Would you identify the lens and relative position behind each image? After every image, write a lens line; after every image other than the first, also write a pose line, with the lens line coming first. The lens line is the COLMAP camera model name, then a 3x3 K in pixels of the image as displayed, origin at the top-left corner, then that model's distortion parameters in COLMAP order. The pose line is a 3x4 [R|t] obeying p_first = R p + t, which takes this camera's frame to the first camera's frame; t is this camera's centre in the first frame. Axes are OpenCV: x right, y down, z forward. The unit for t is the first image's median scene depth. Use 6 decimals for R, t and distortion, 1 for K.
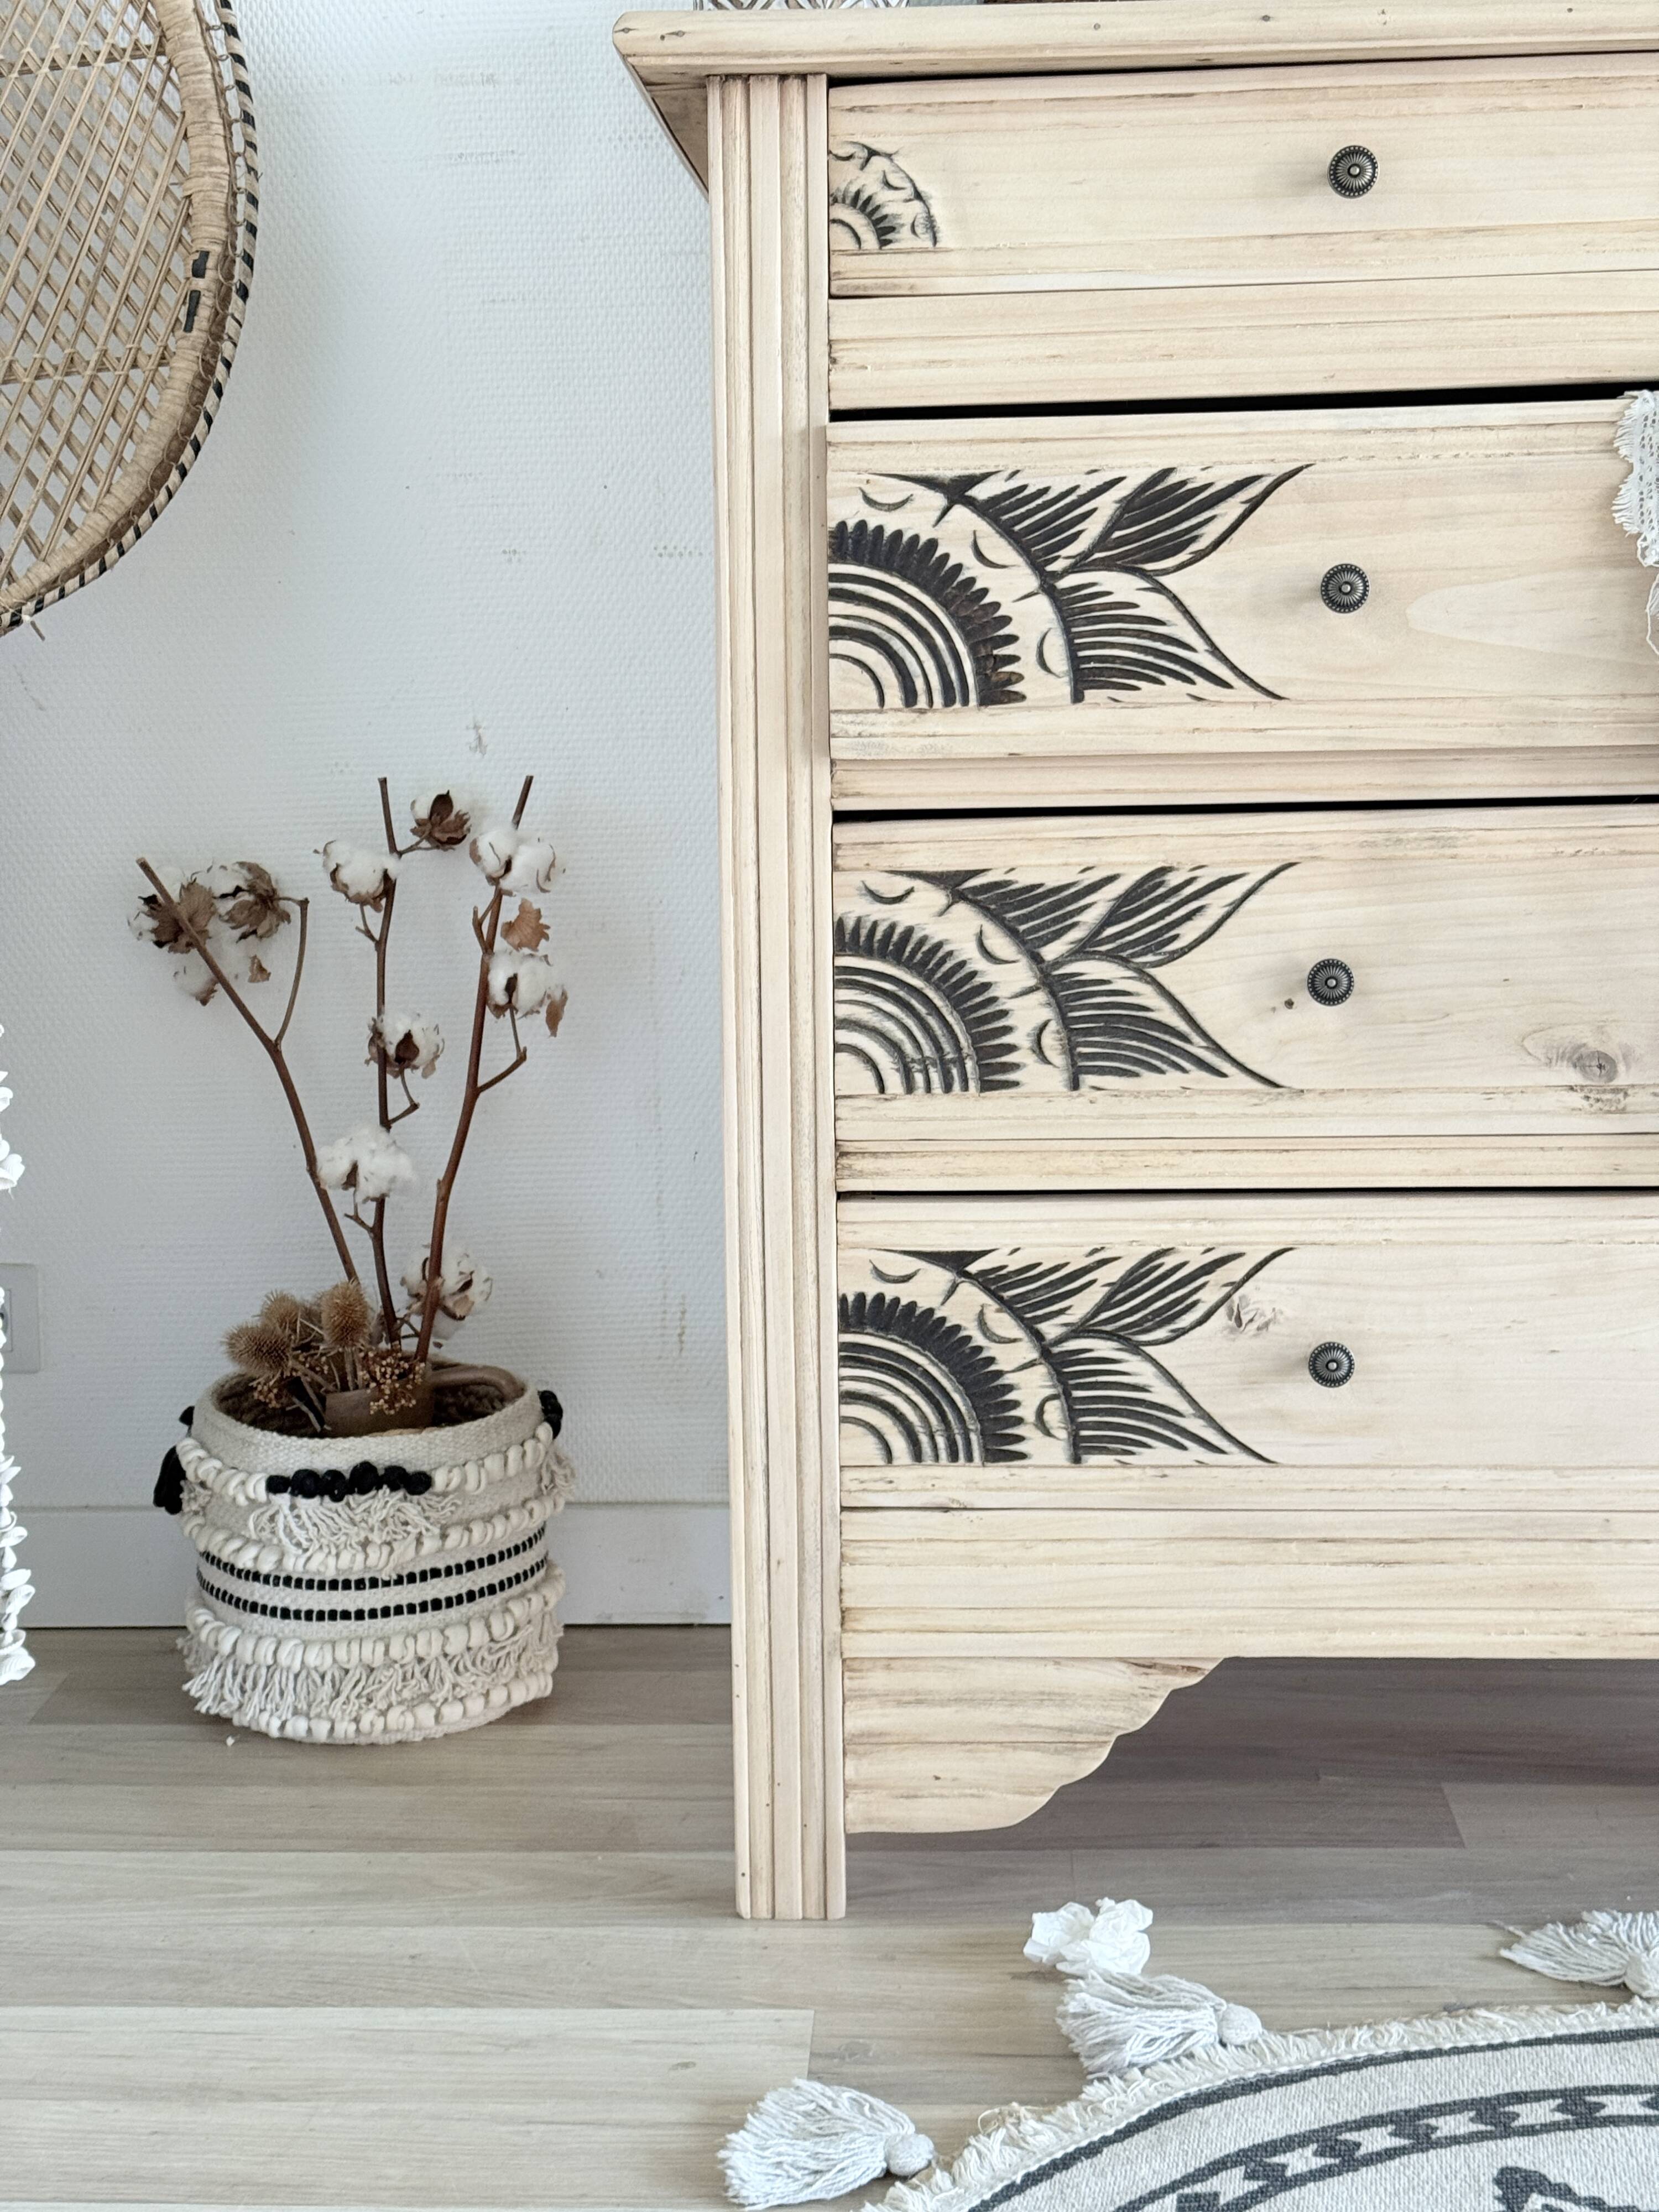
lens RADIAL K [[3043.3, 0, 835.5], [0, 3043.3, 1074.3], [0, 0, 1]] dist [0.192646, -0.403092]
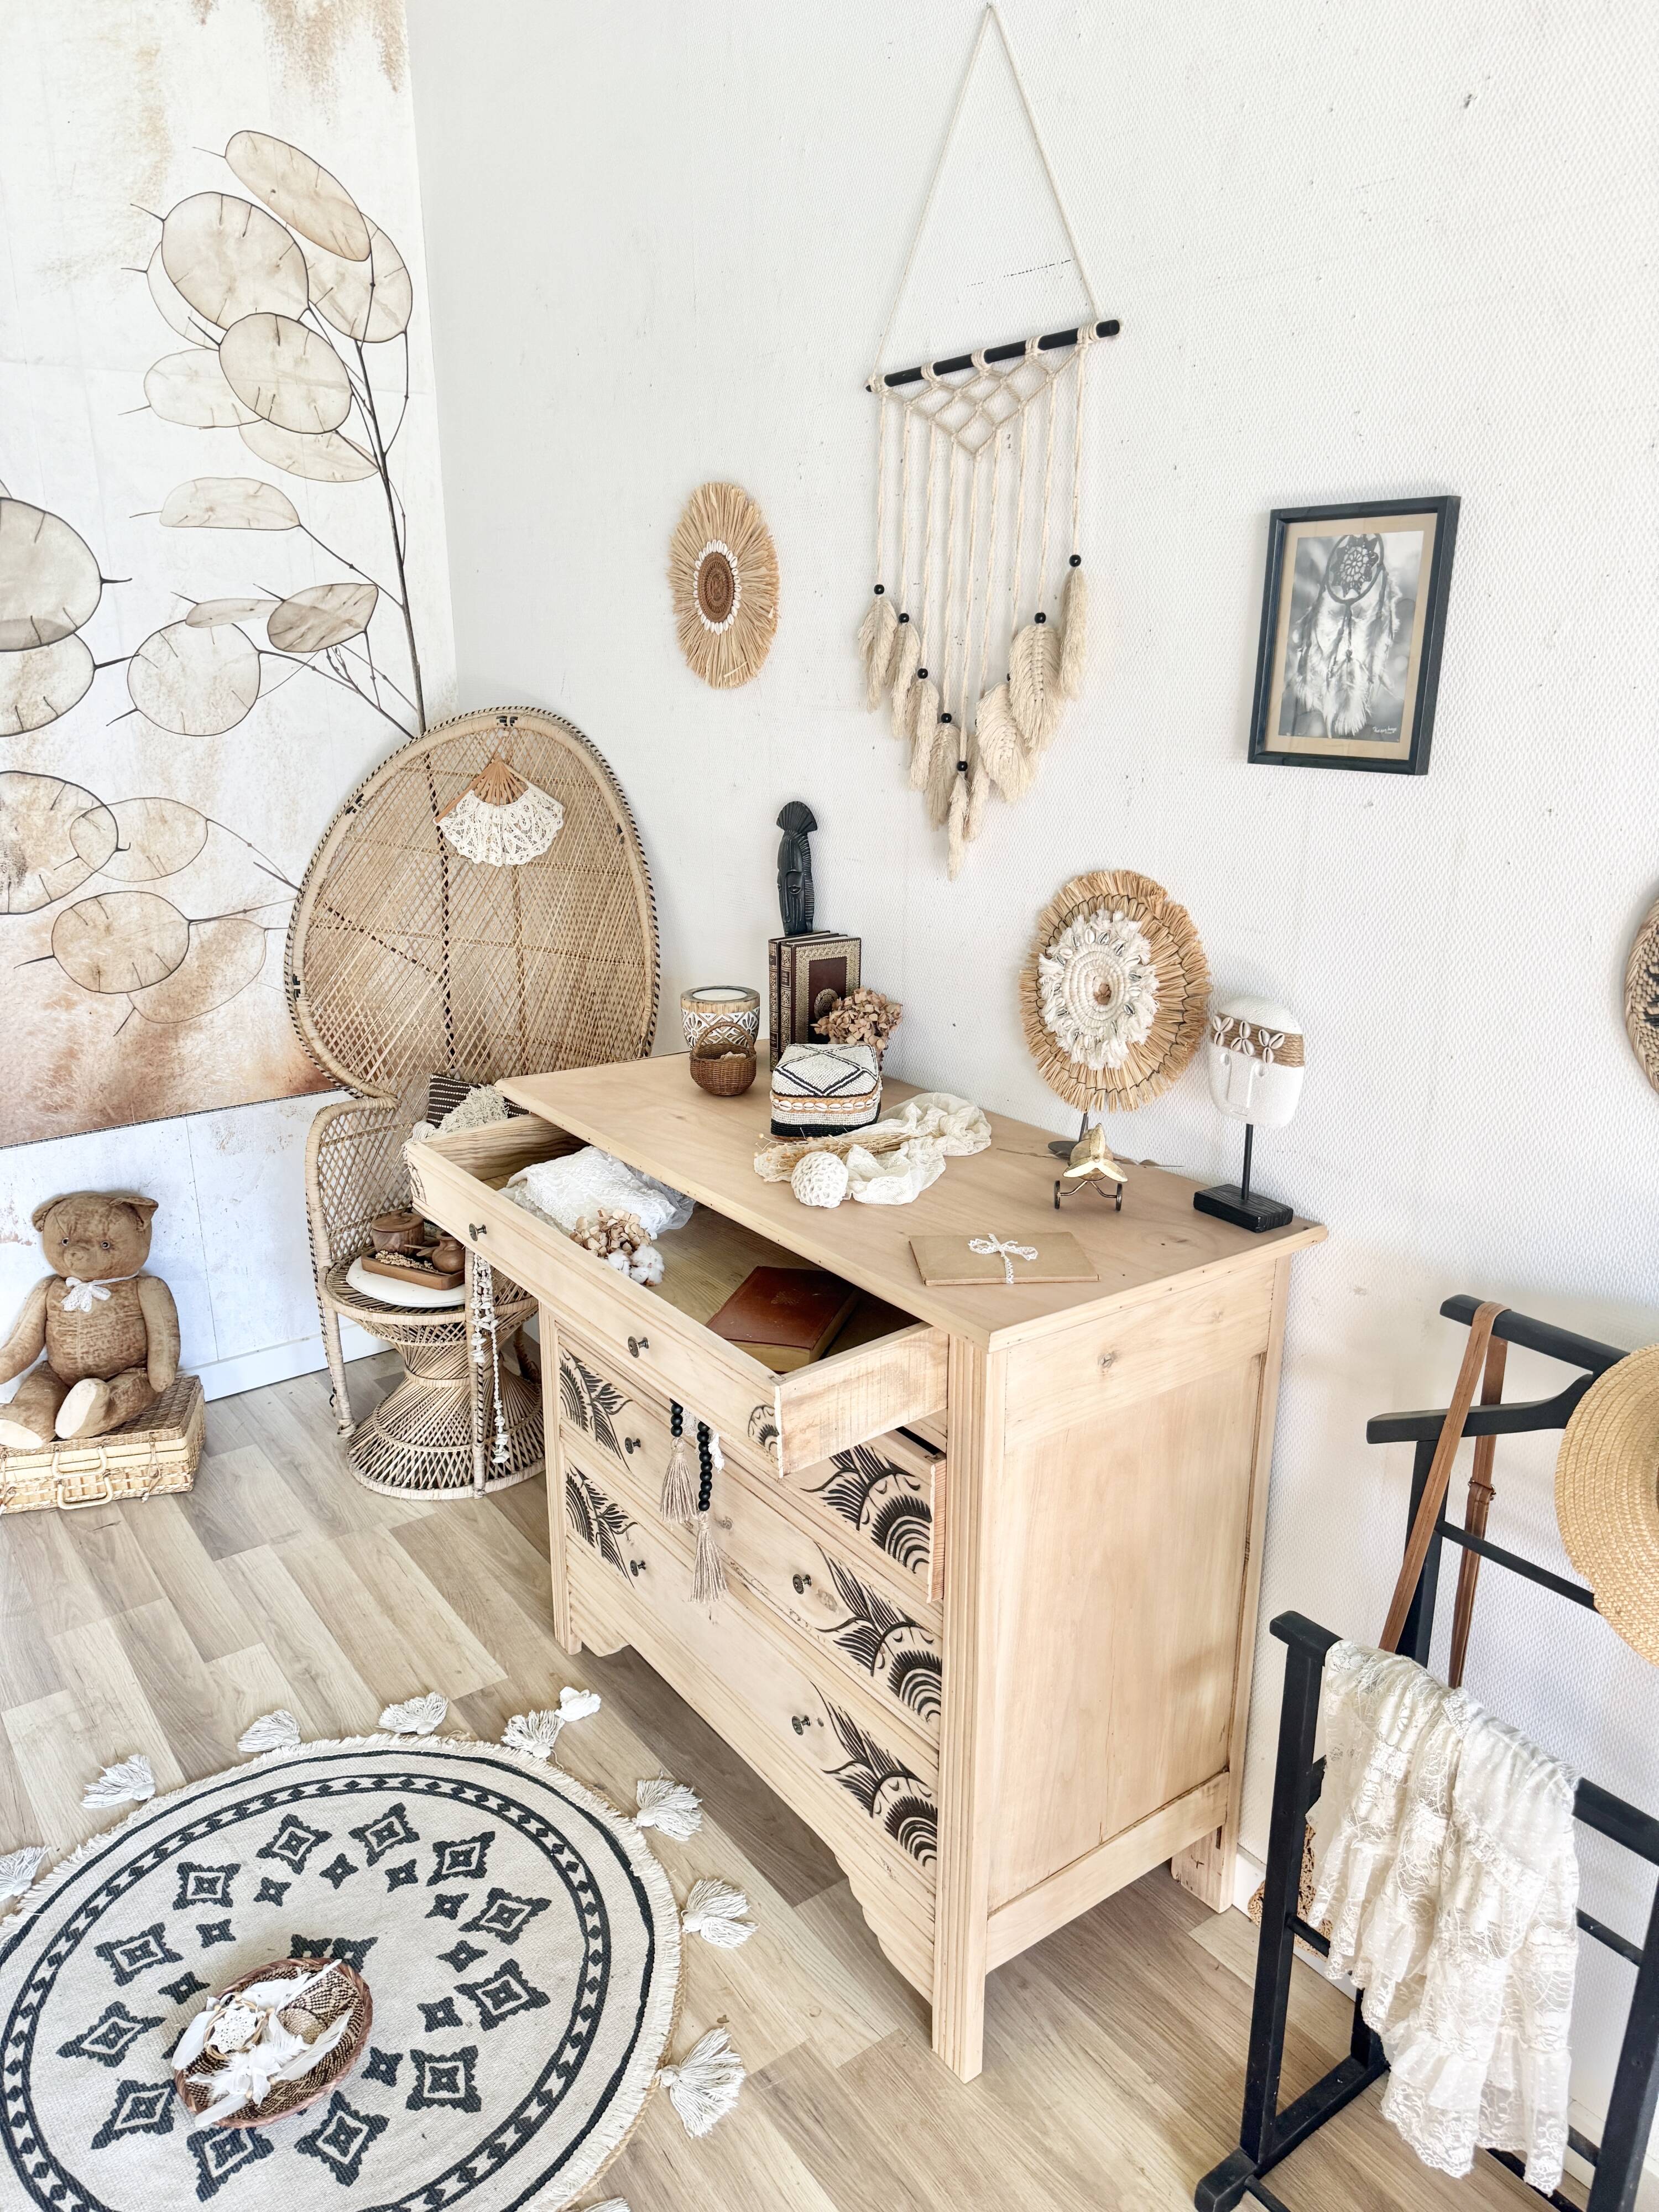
lens RADIAL K [[1558.6, 0, 822.1], [0, 1558.6, 1108.5], [0, 0, 1]] dist [0.042266, -0.057641]
pose [[0.626477, 0.245978, -0.739609, 1.241925], [-0.128249, 0.968495, 0.213469, -0.652798], [0.768816, -0.038879, 0.638287, 0.223980]]
